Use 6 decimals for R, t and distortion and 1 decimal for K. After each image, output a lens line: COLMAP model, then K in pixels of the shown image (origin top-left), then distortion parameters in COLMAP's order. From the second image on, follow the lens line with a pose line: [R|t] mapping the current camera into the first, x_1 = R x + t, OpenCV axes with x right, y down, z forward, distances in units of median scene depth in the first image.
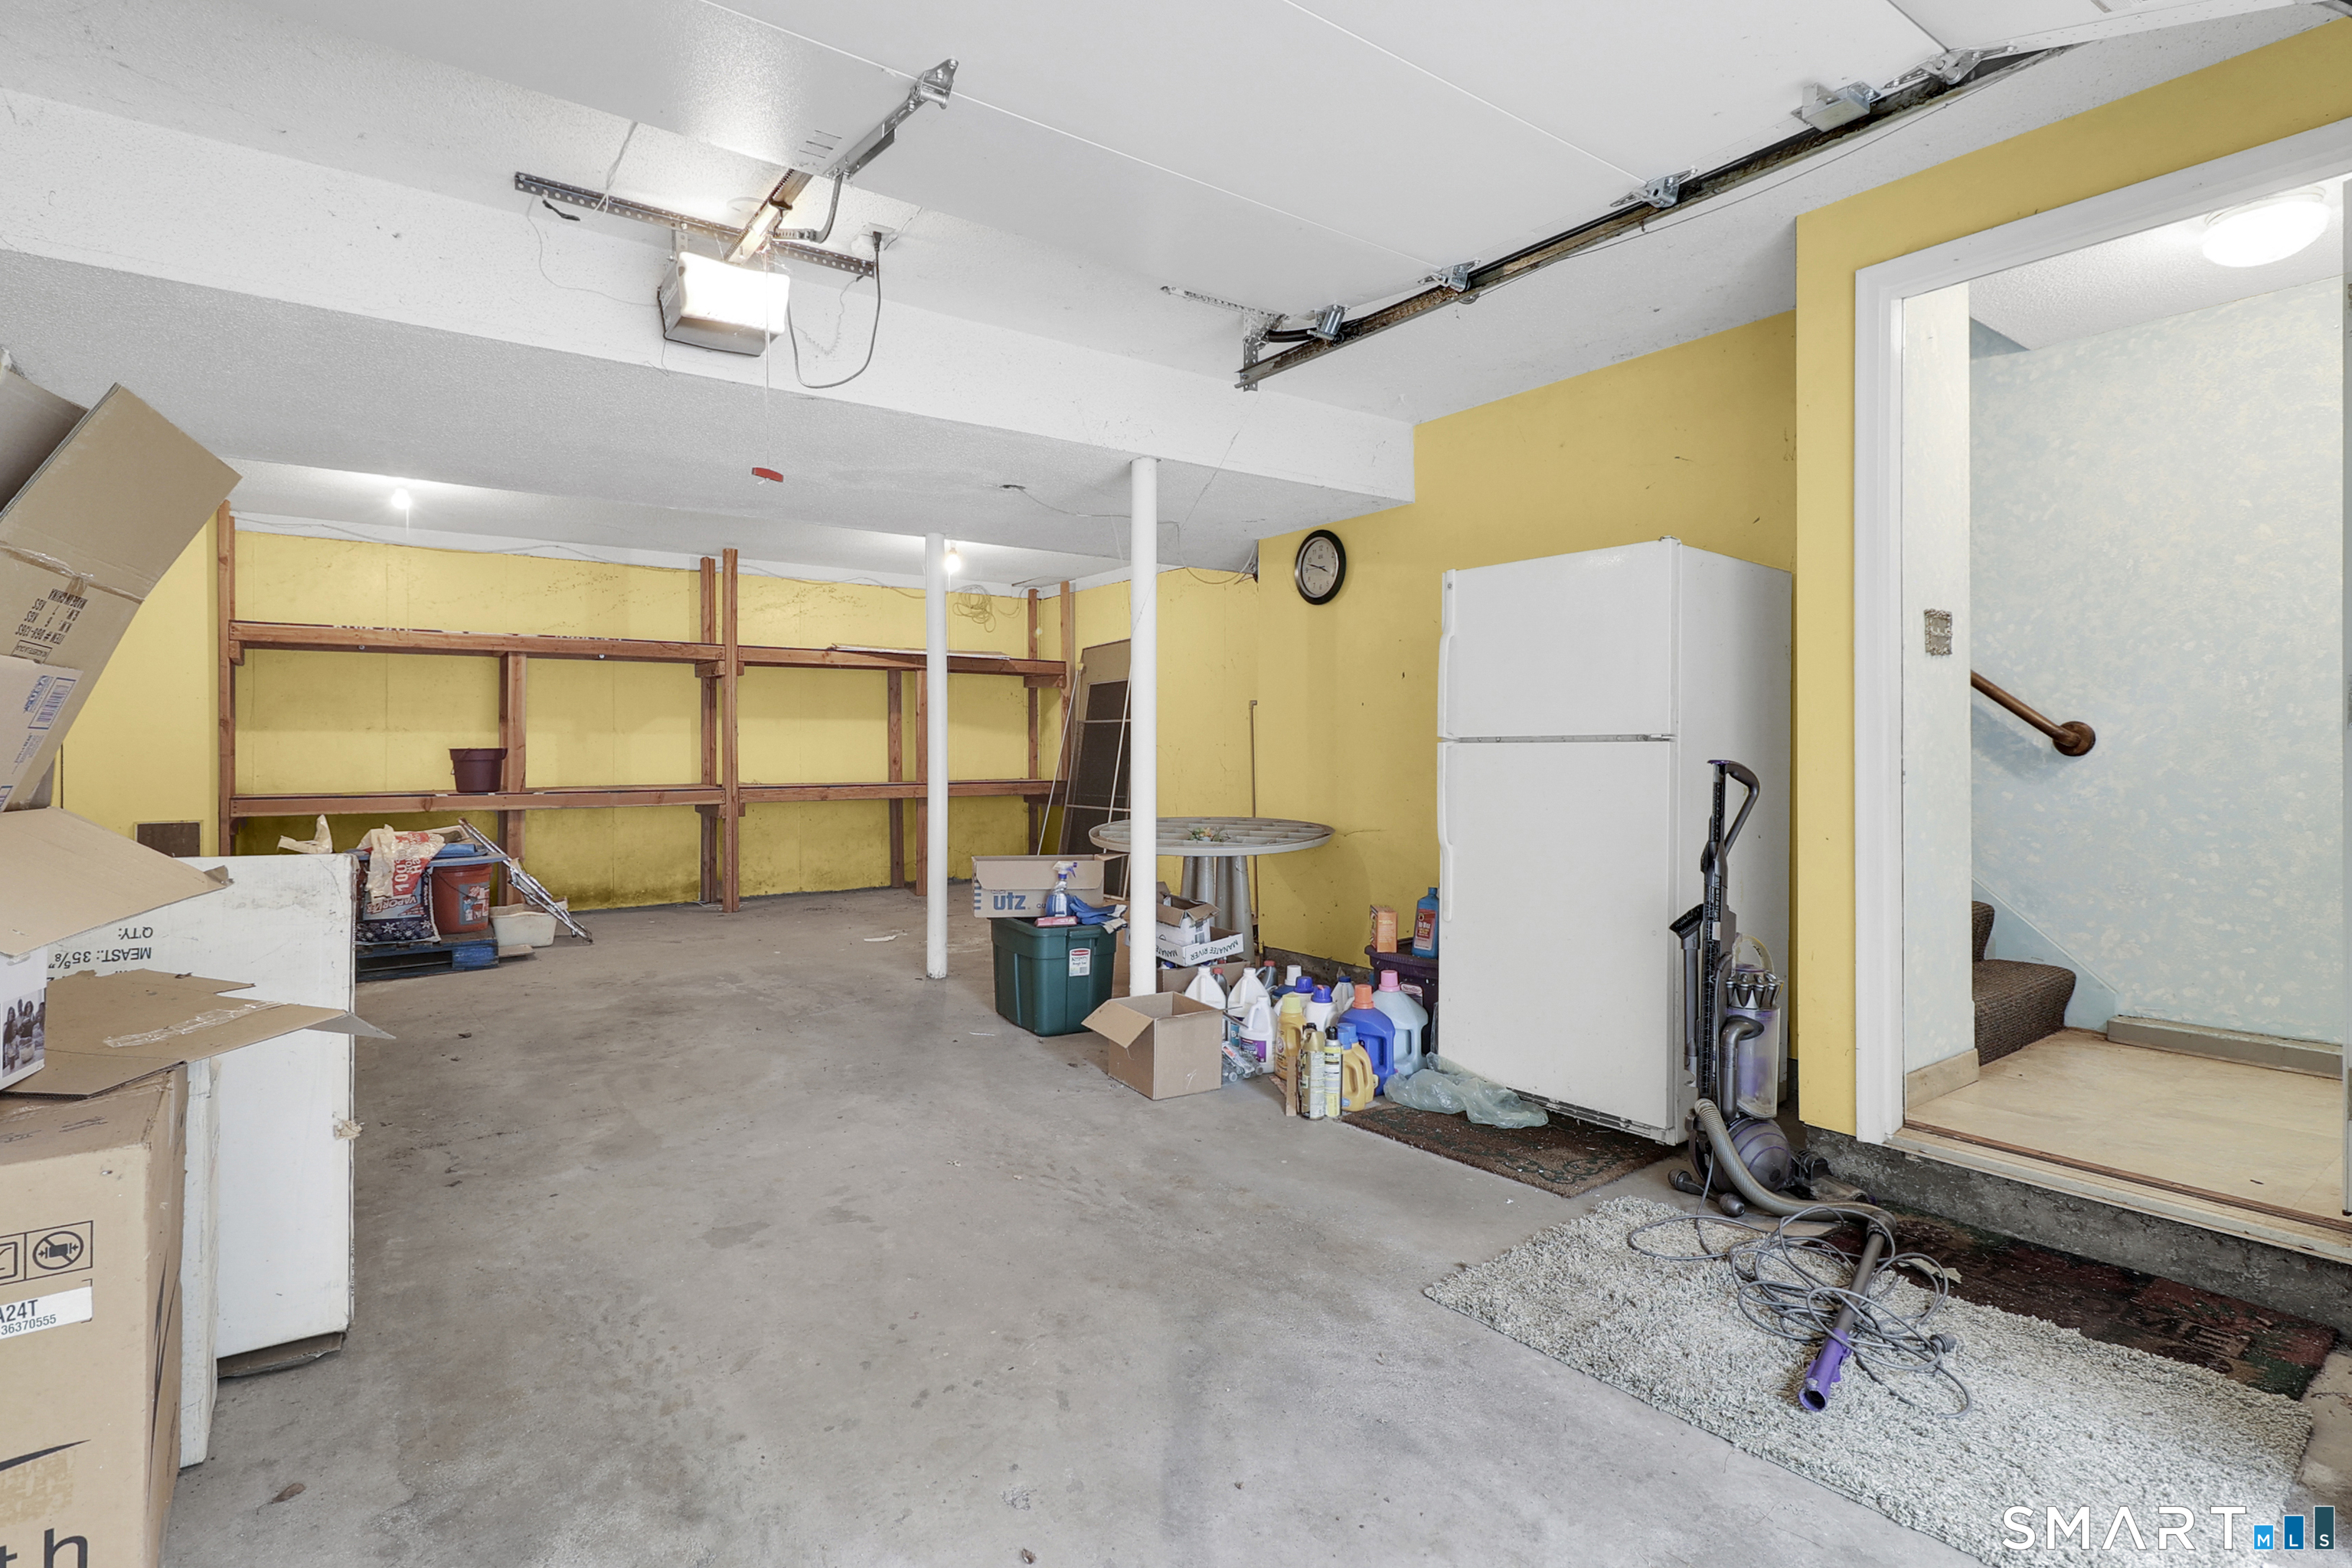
lens RADIAL K [[1211.9, 0, 1166.7], [0, 1211.9, 750.9], [0, 0, 1]] dist [0.006662, -0.003455]
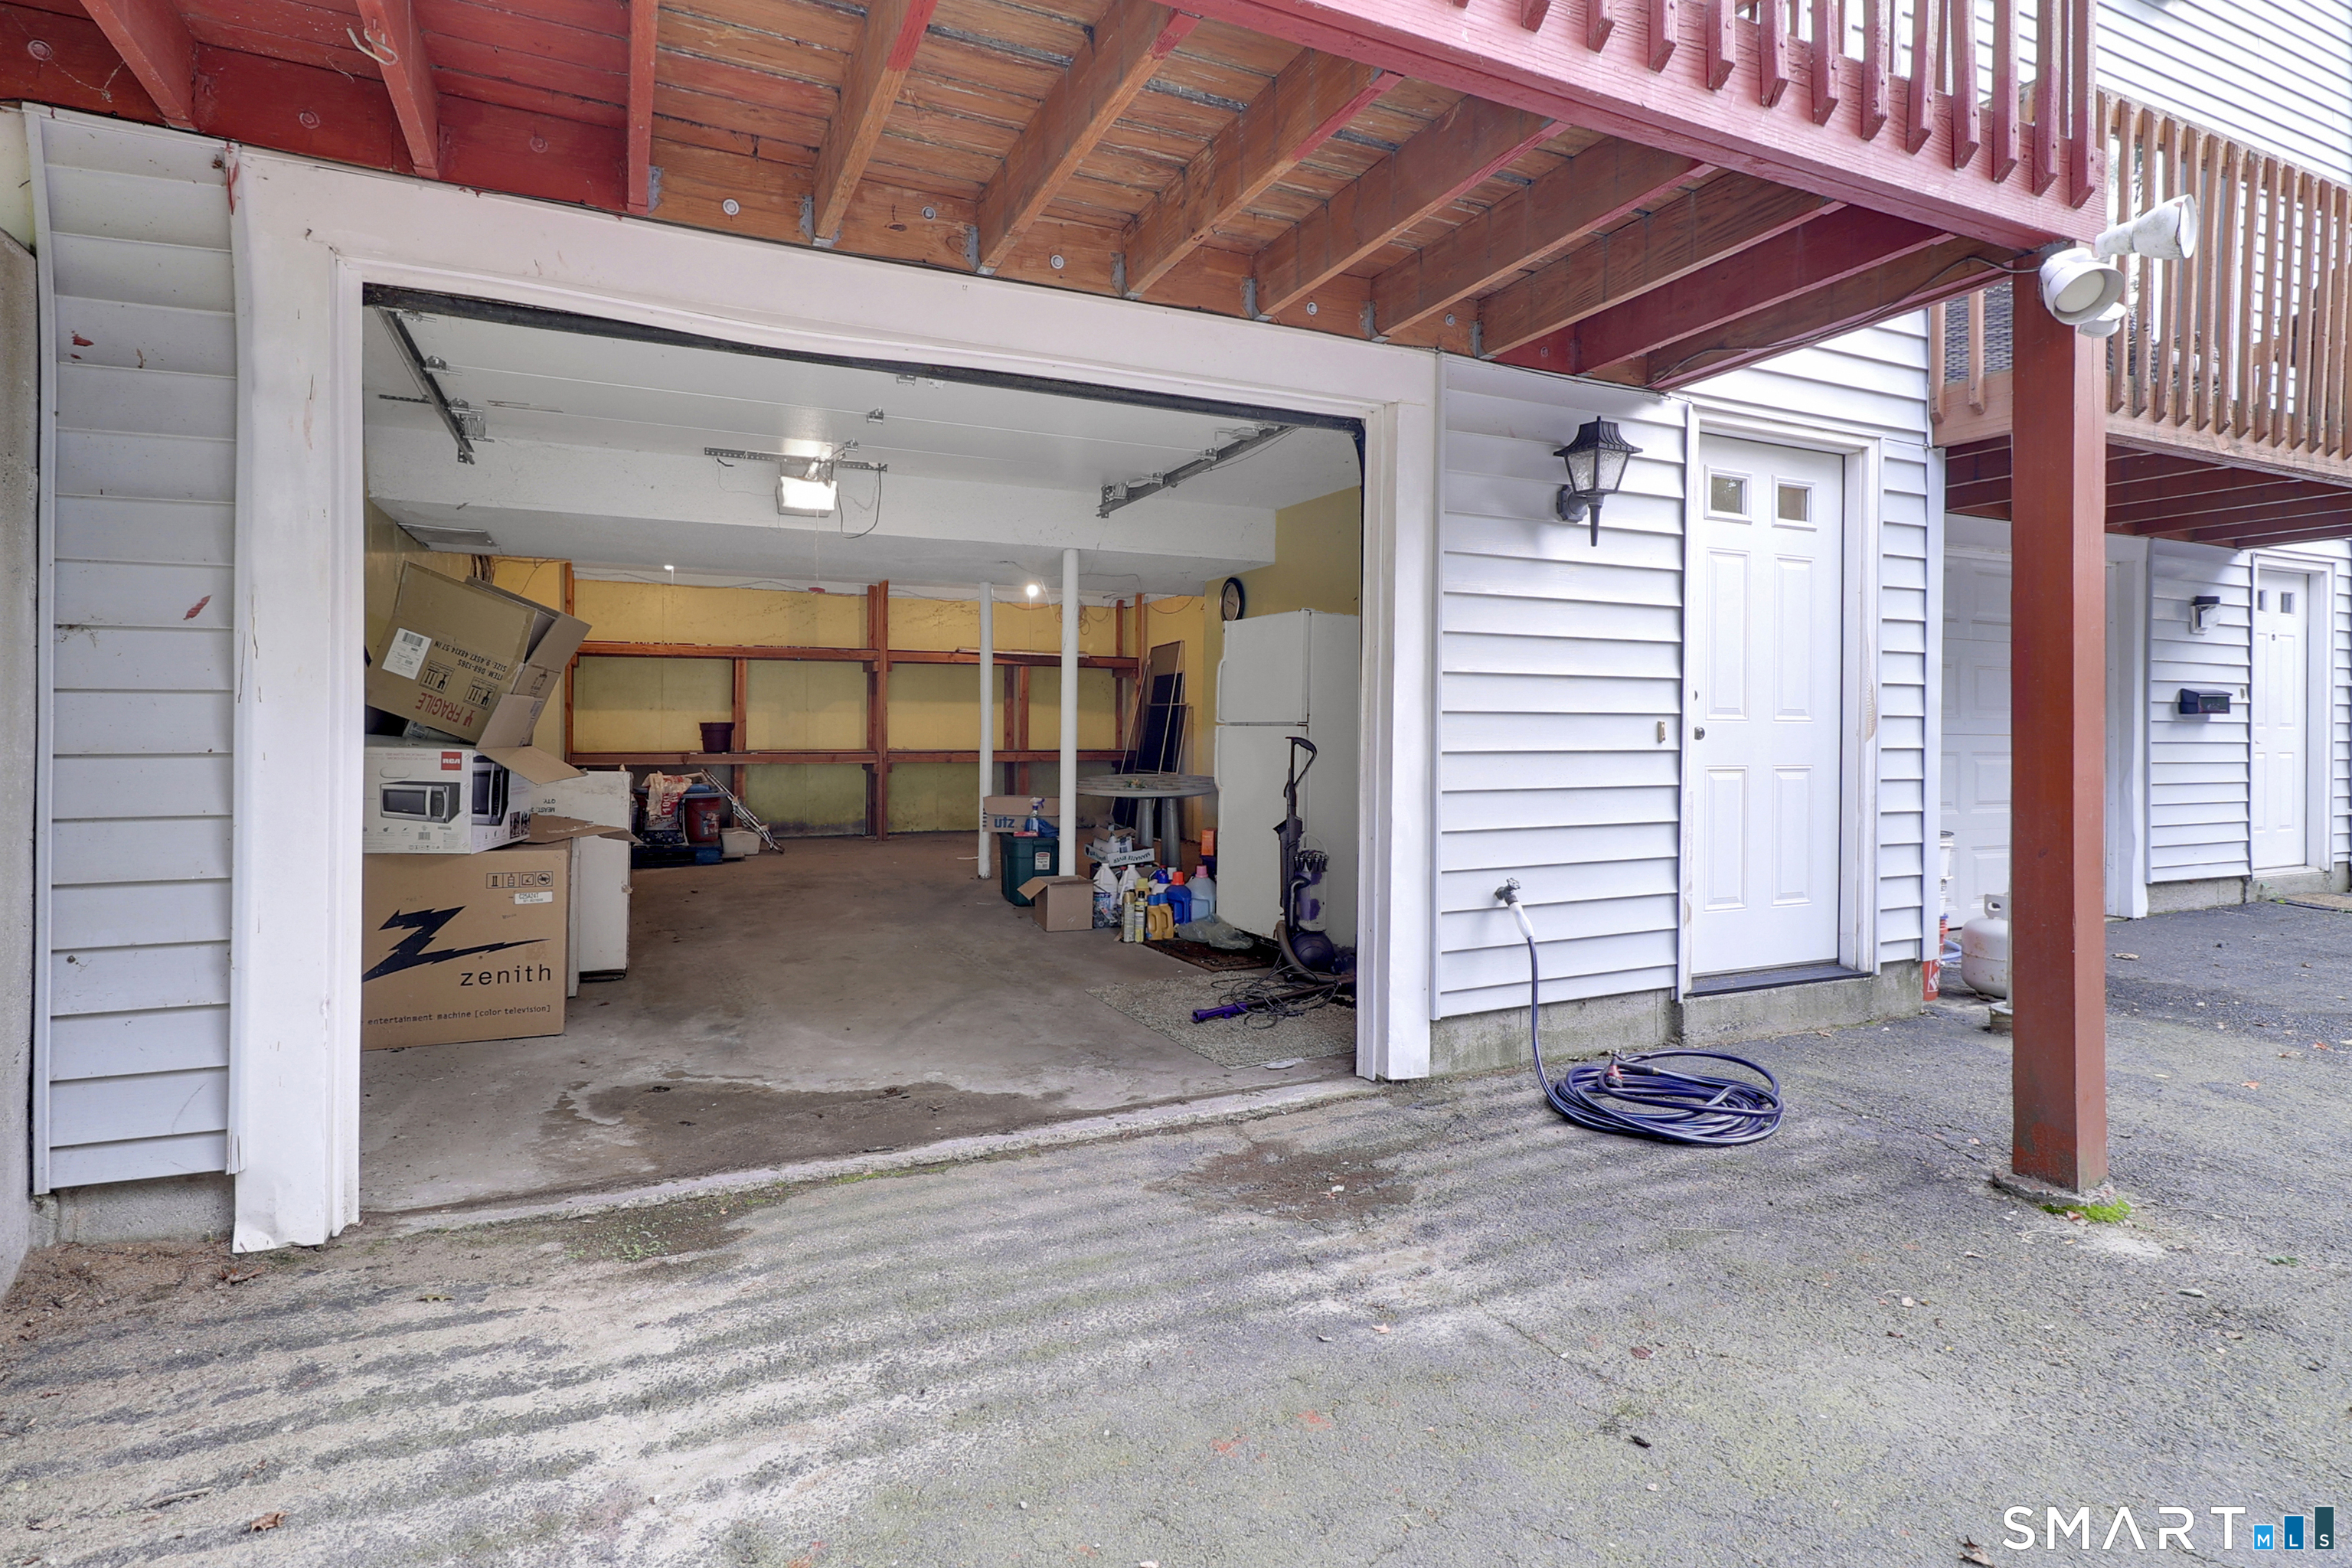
lens RADIAL K [[1211.9, 0, 1135.5], [0, 1211.9, 729.3], [0, 0, 1]] dist [0.006662, -0.003455]
pose [[0.977784, 0.009055, -0.209421, 0.239498], [-0.008646, 0.999959, 0.002867, -0.002441], [0.209438, -0.000993, 0.977821, -0.335837]]
